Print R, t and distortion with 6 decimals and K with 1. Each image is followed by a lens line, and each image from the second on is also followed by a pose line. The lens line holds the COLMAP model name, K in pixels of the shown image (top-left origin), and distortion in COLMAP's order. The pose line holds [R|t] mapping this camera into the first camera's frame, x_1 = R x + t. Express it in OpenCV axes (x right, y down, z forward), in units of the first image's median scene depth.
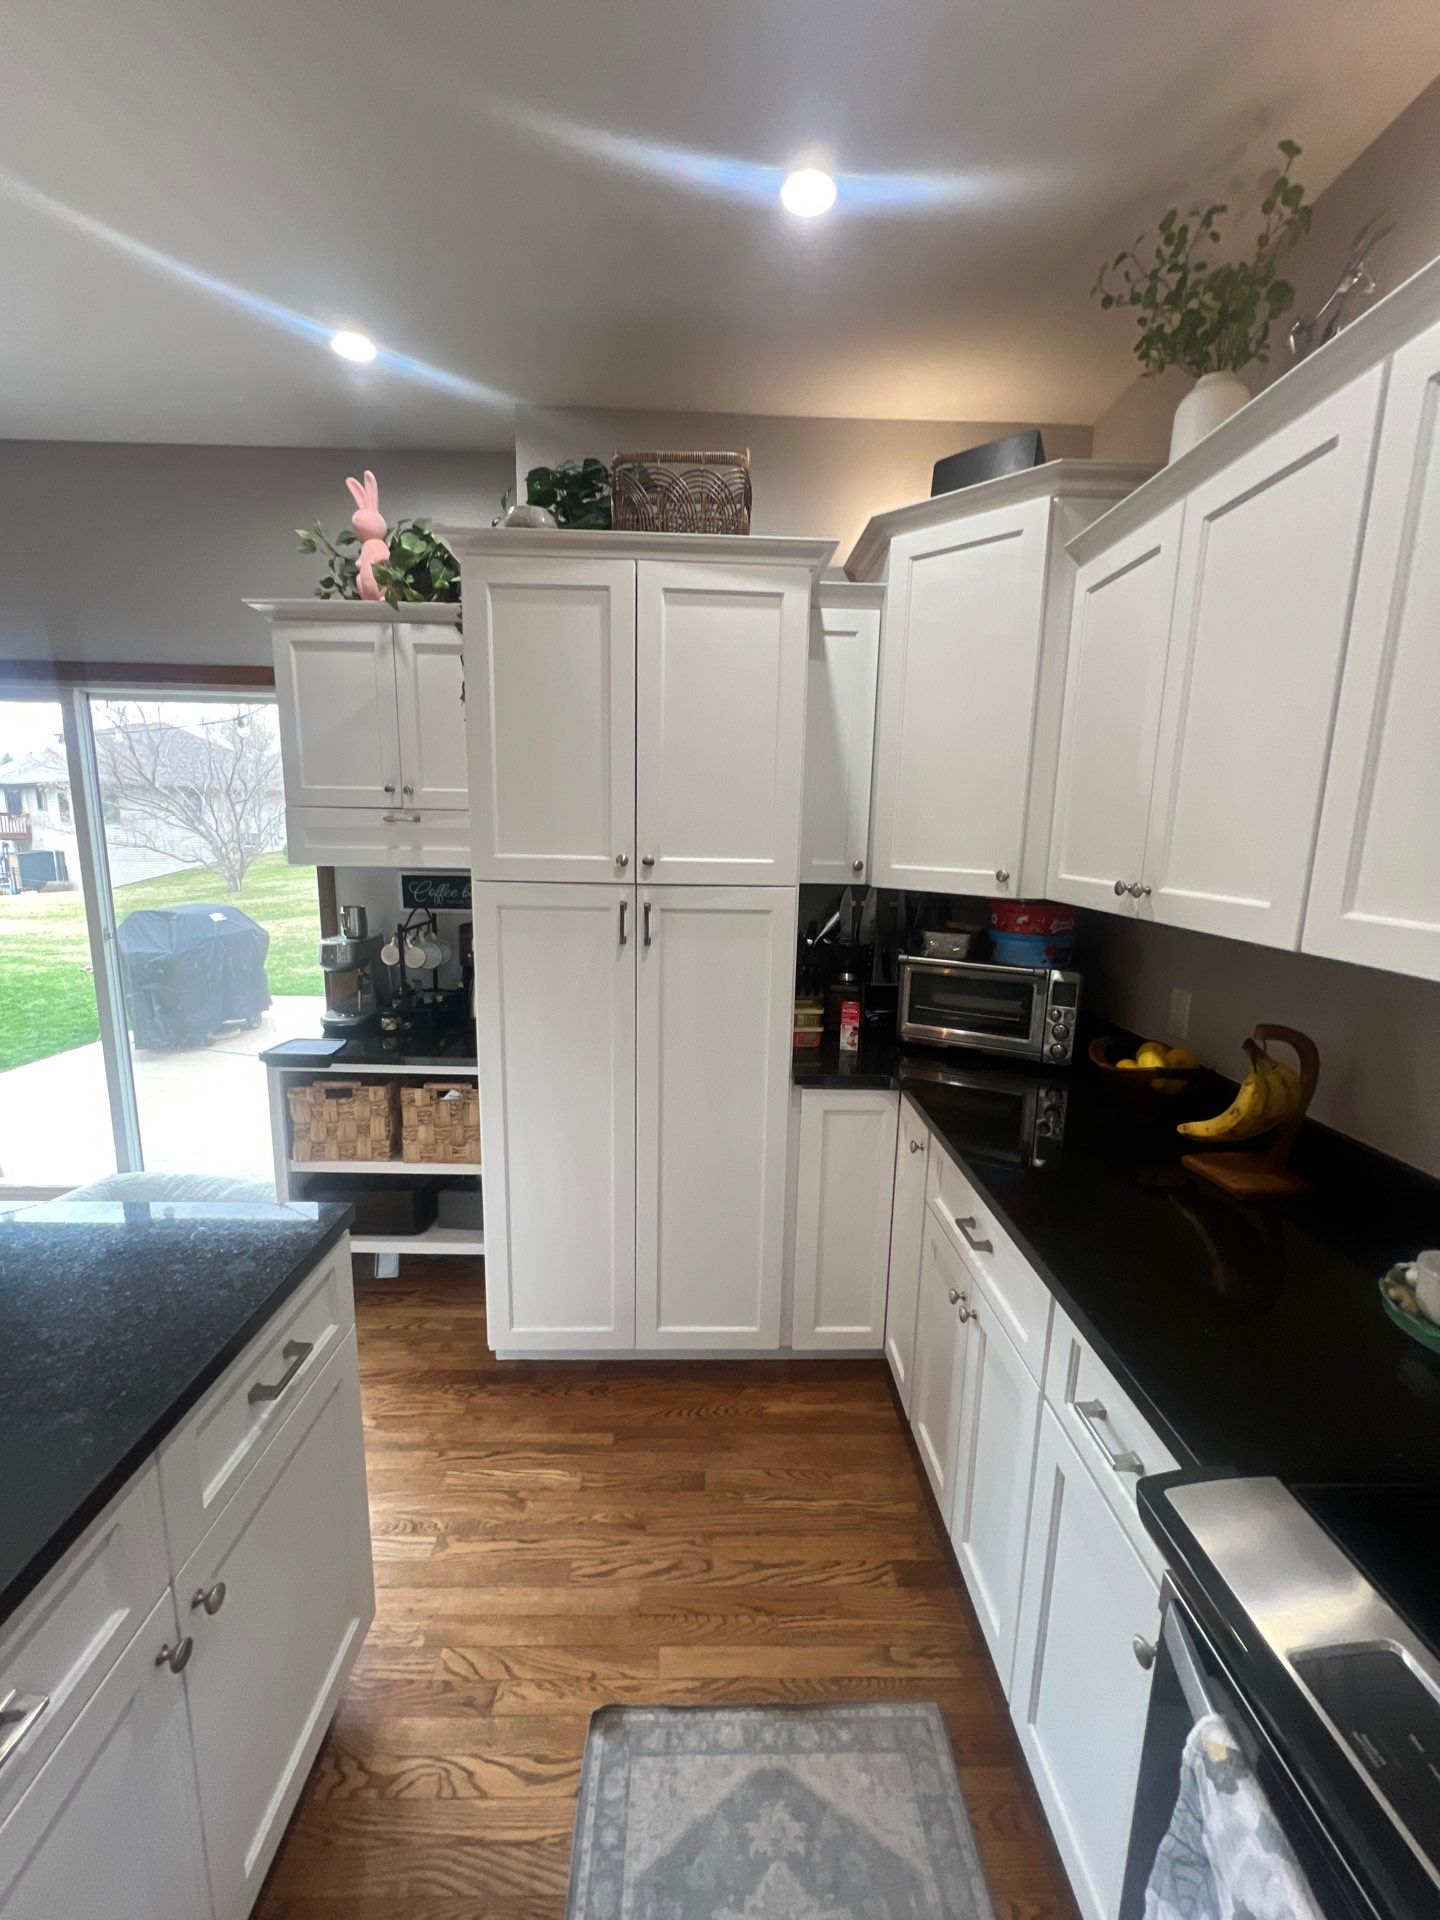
lens RADIAL K [[769.2, 0, 719.7], [0, 769.2, 964.0], [0, 0, 1]] dist [0.000067, 0.000411]
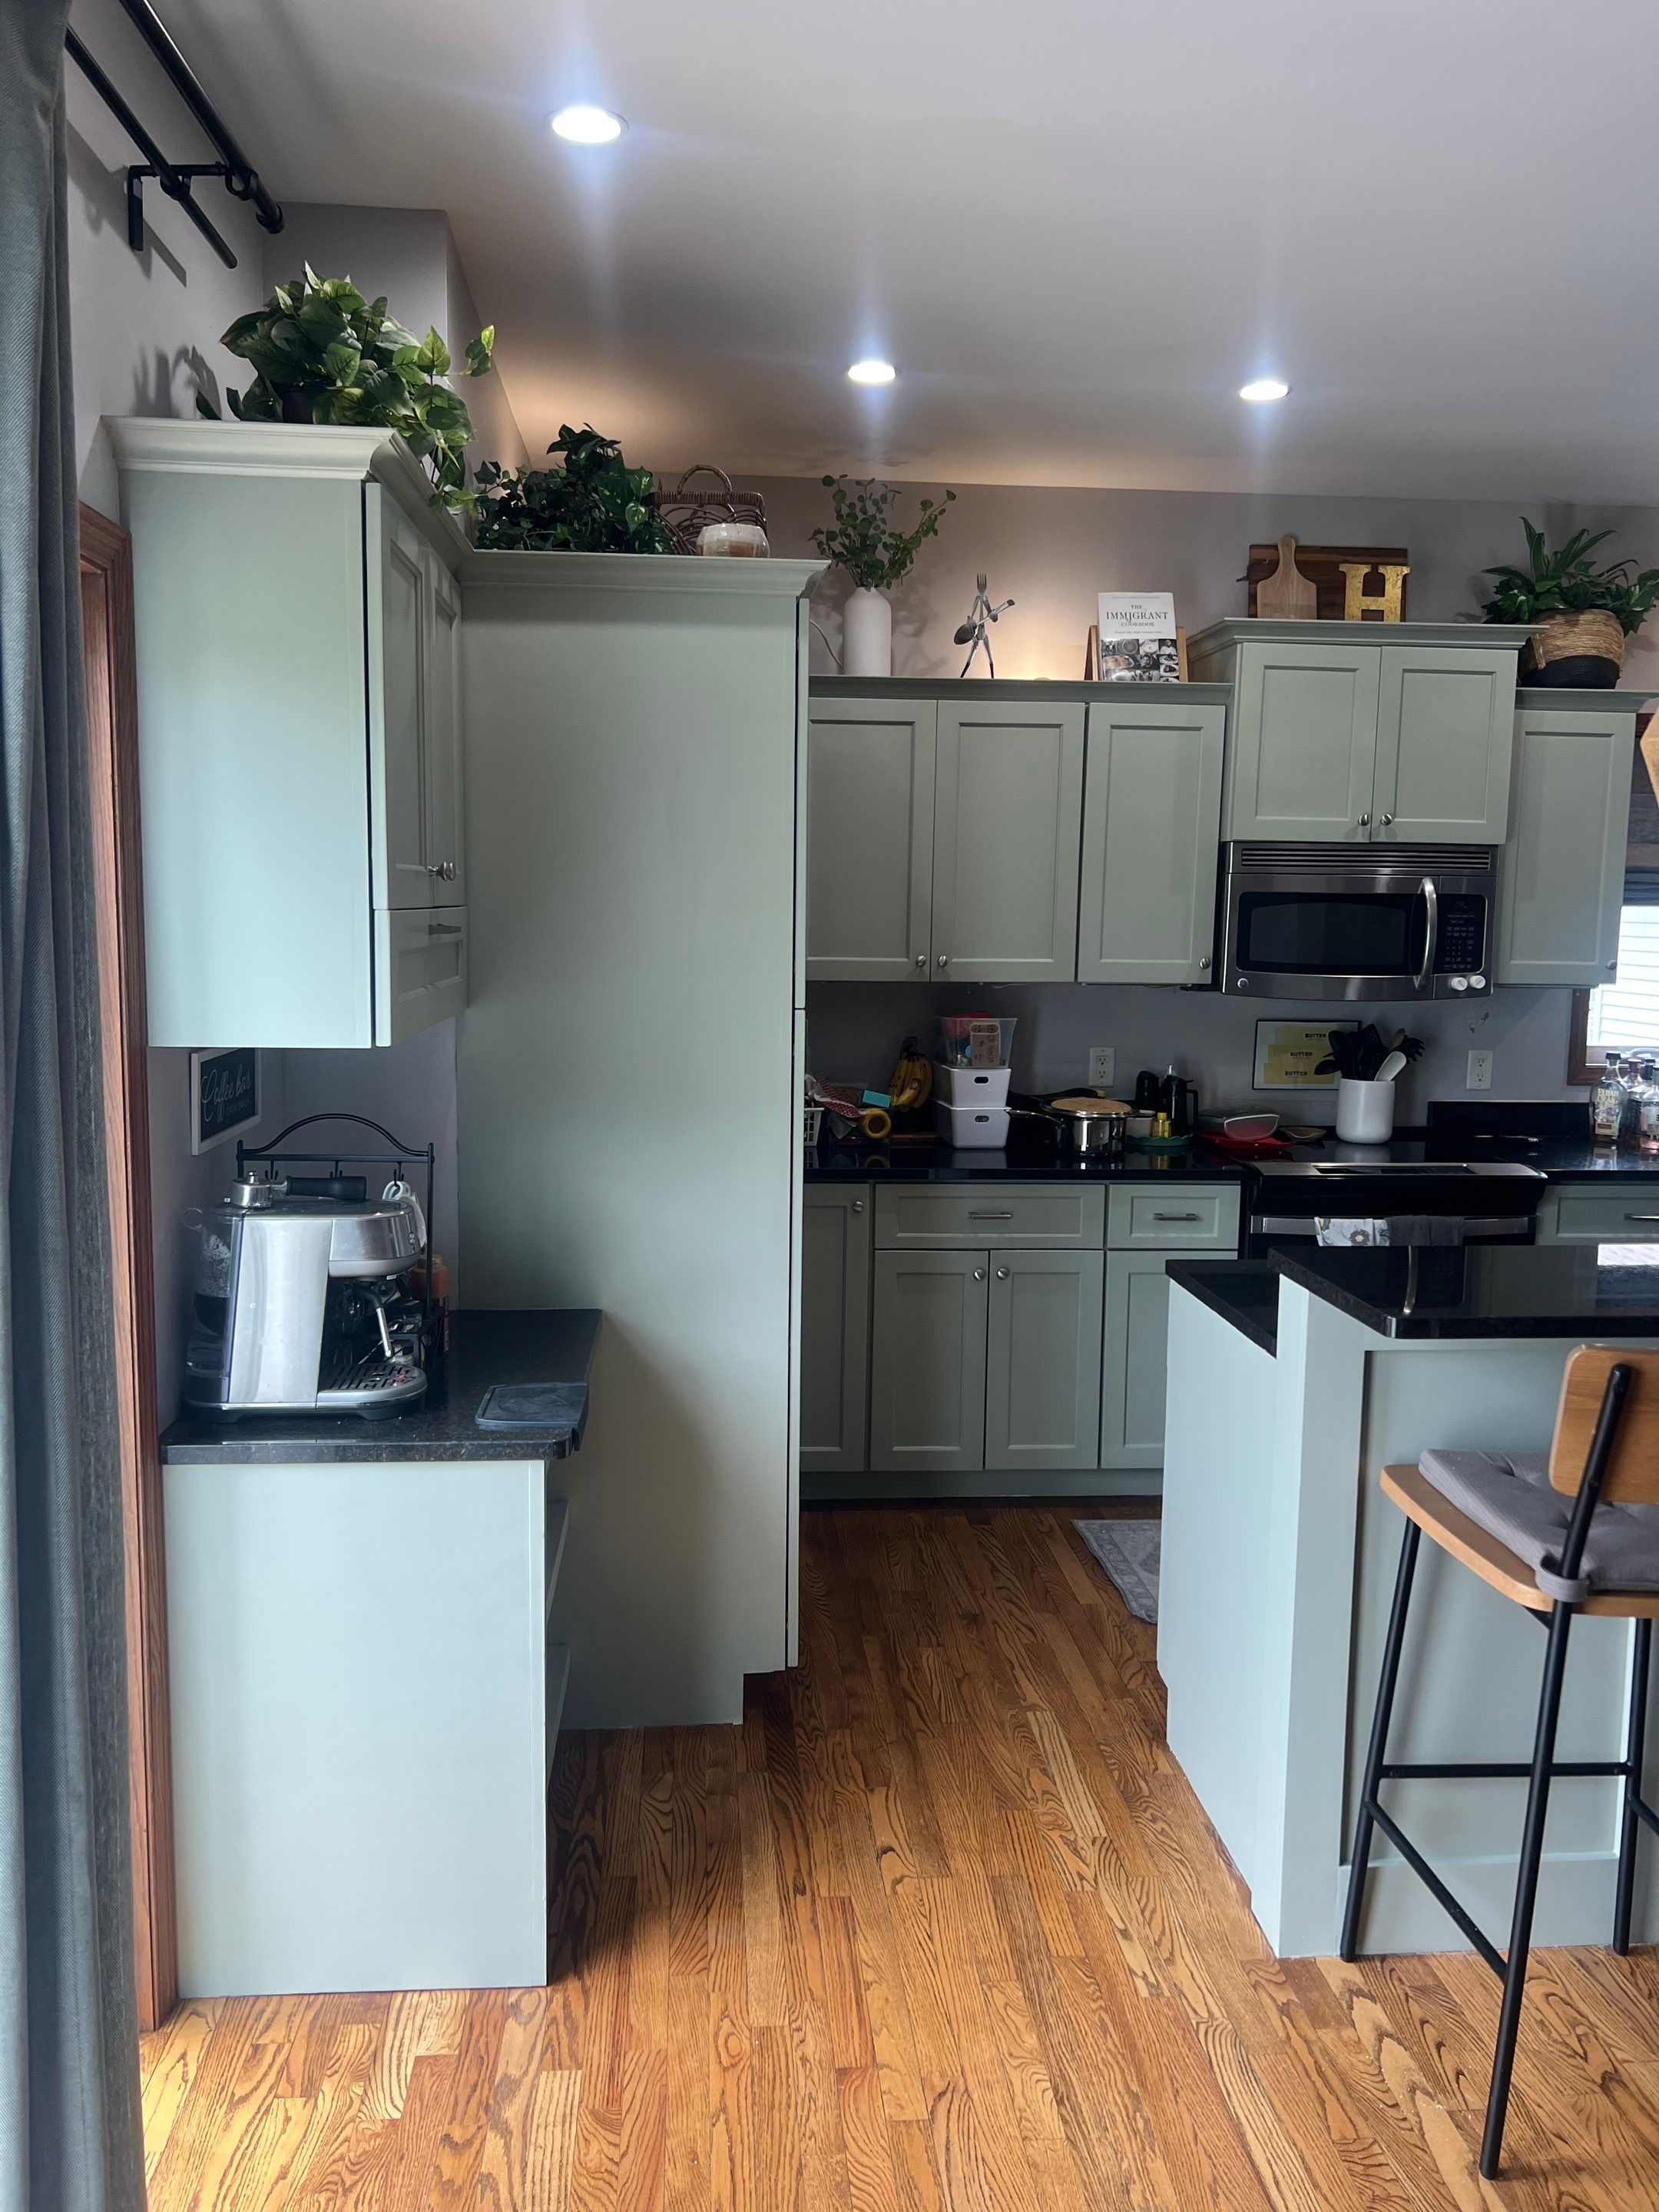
lens RADIAL K [[1662.7, 0, 812.3], [0, 1662.7, 1105.9], [0, 0, 1]] dist [0.030313, -0.044831]
pose [[-0.056209, -0.147260, 0.987499, -2.191170], [0.158856, 0.975145, 0.154459, -0.301616], [-0.985700, 0.165552, -0.031419, 1.185576]]
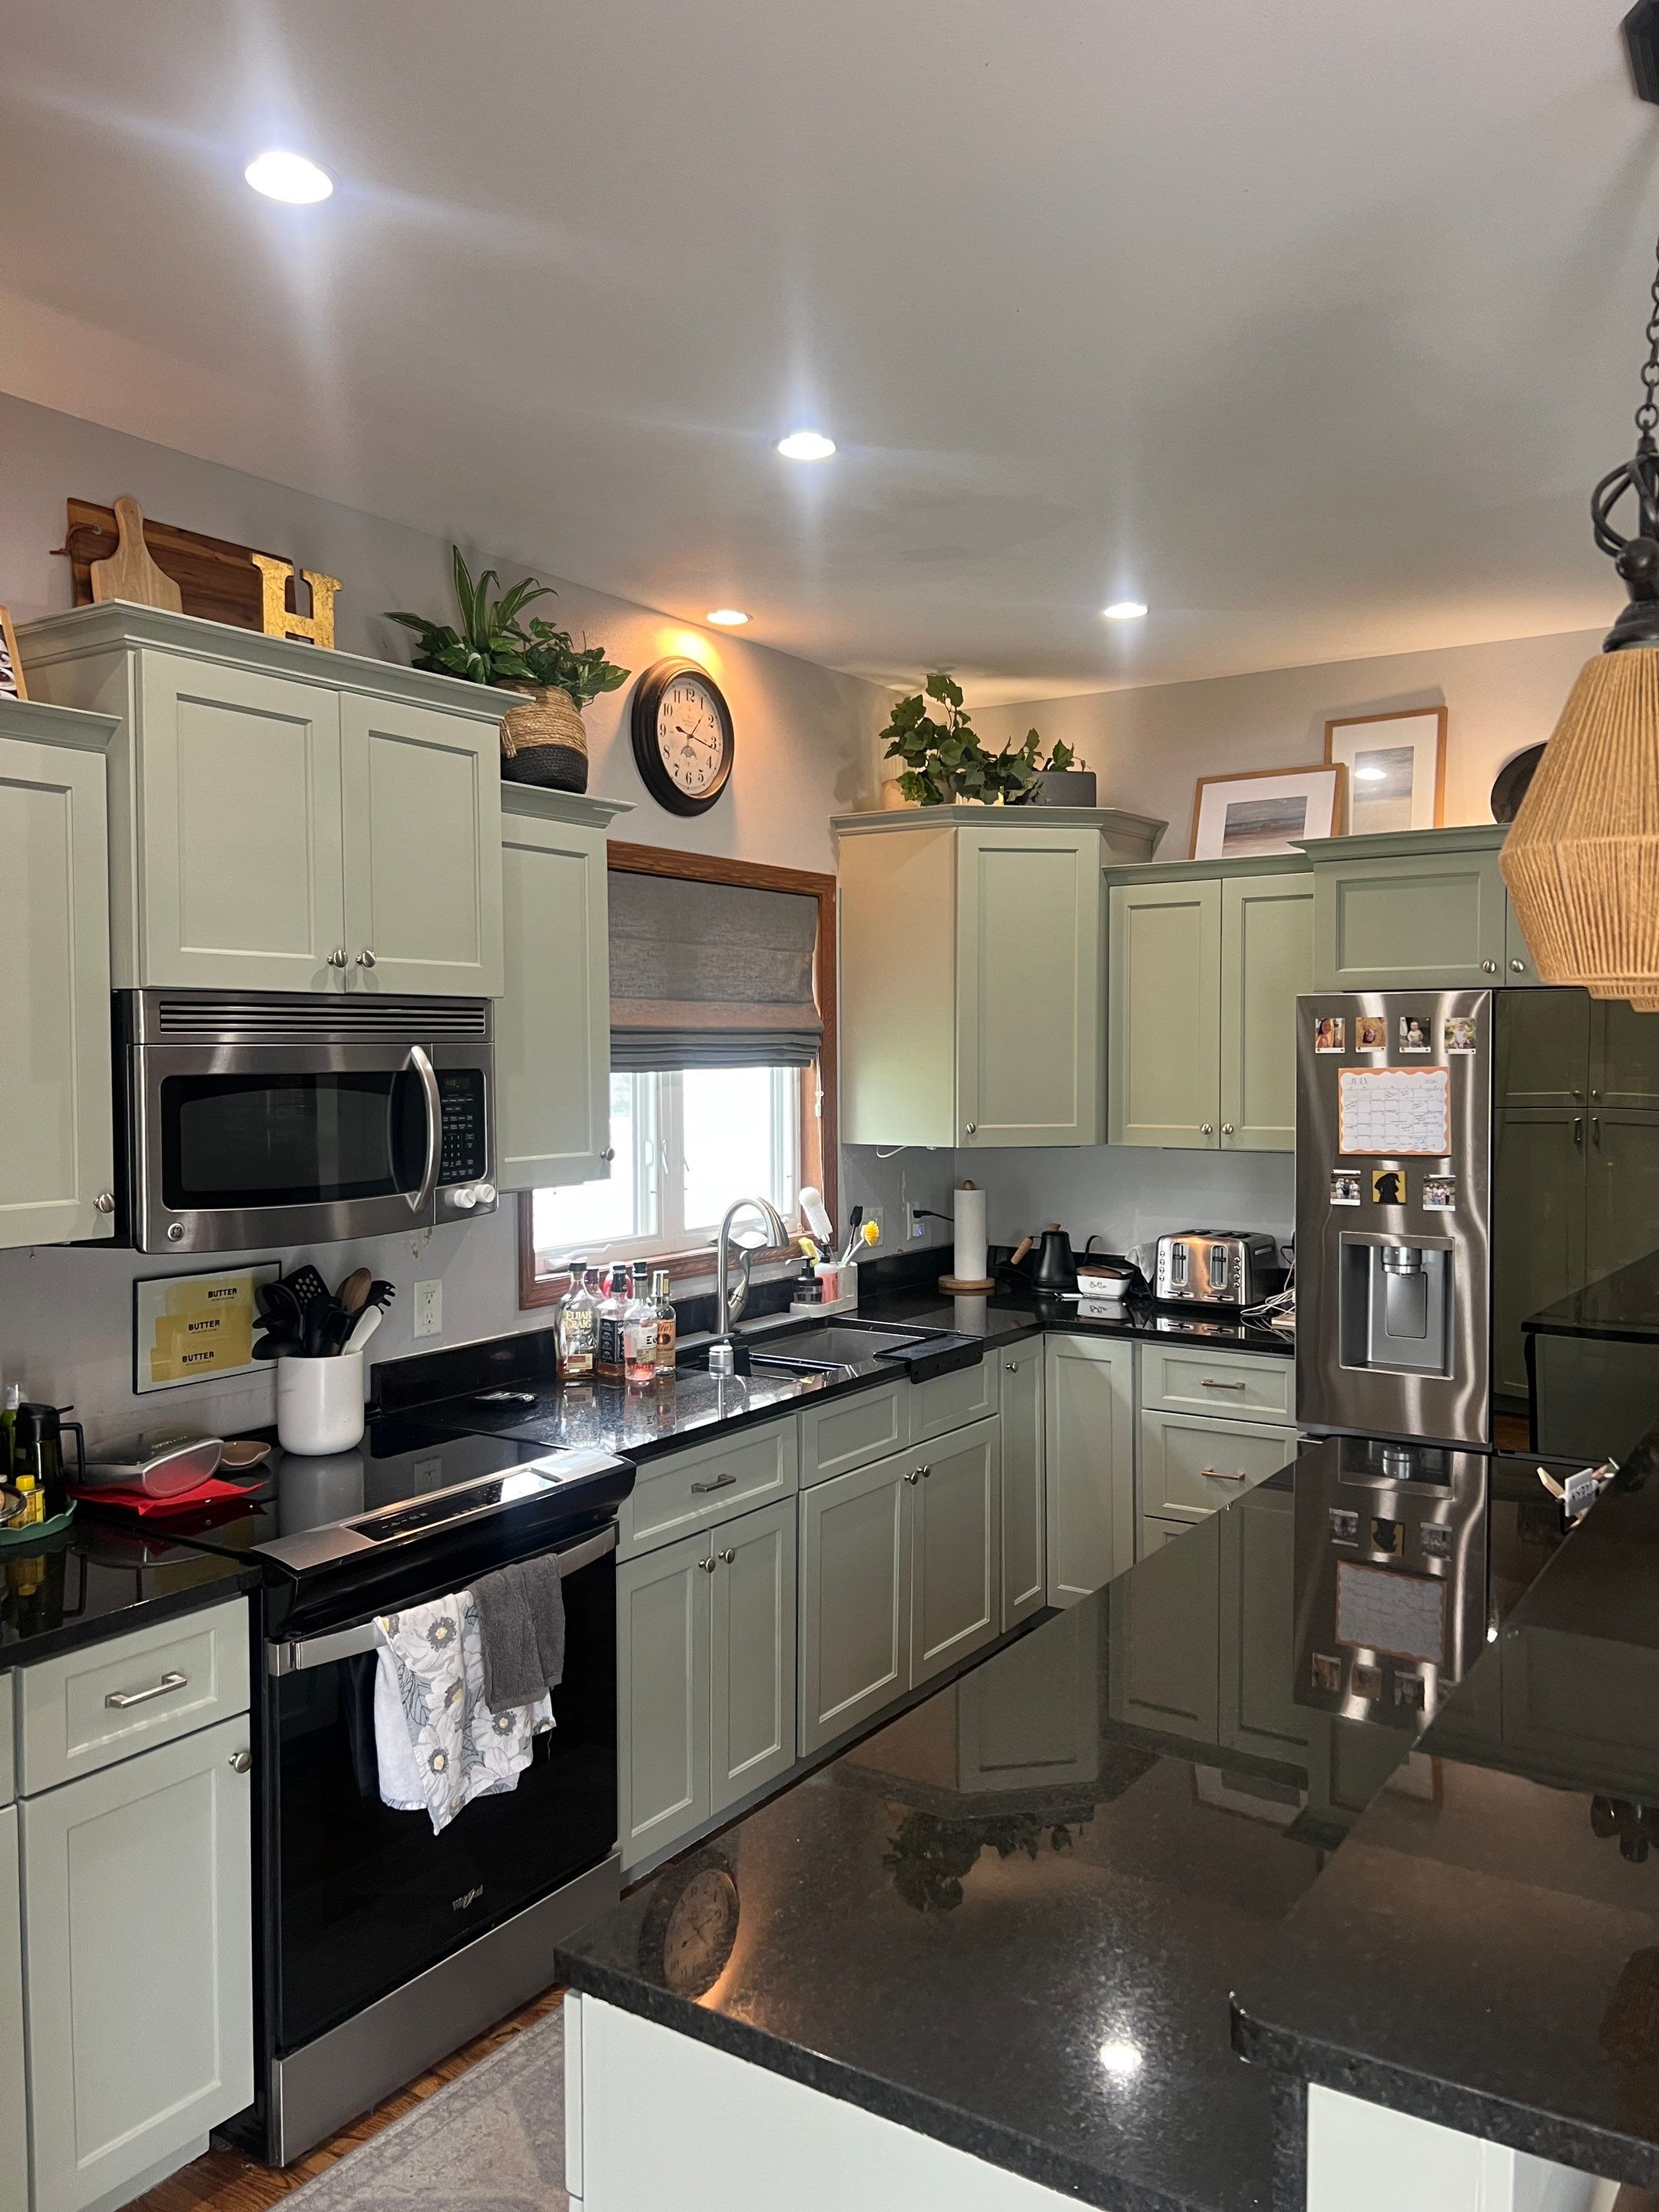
lens RADIAL K [[1662.7, 0, 823.3], [0, 1662.7, 1106.1], [0, 0, 1]] dist [0.030313, -0.044831]
pose [[-0.818674, -0.041202, 0.572779, -0.929229], [0.086480, 0.977202, 0.193900, -0.333109], [-0.567710, 0.208275, -0.796446, 1.255491]]
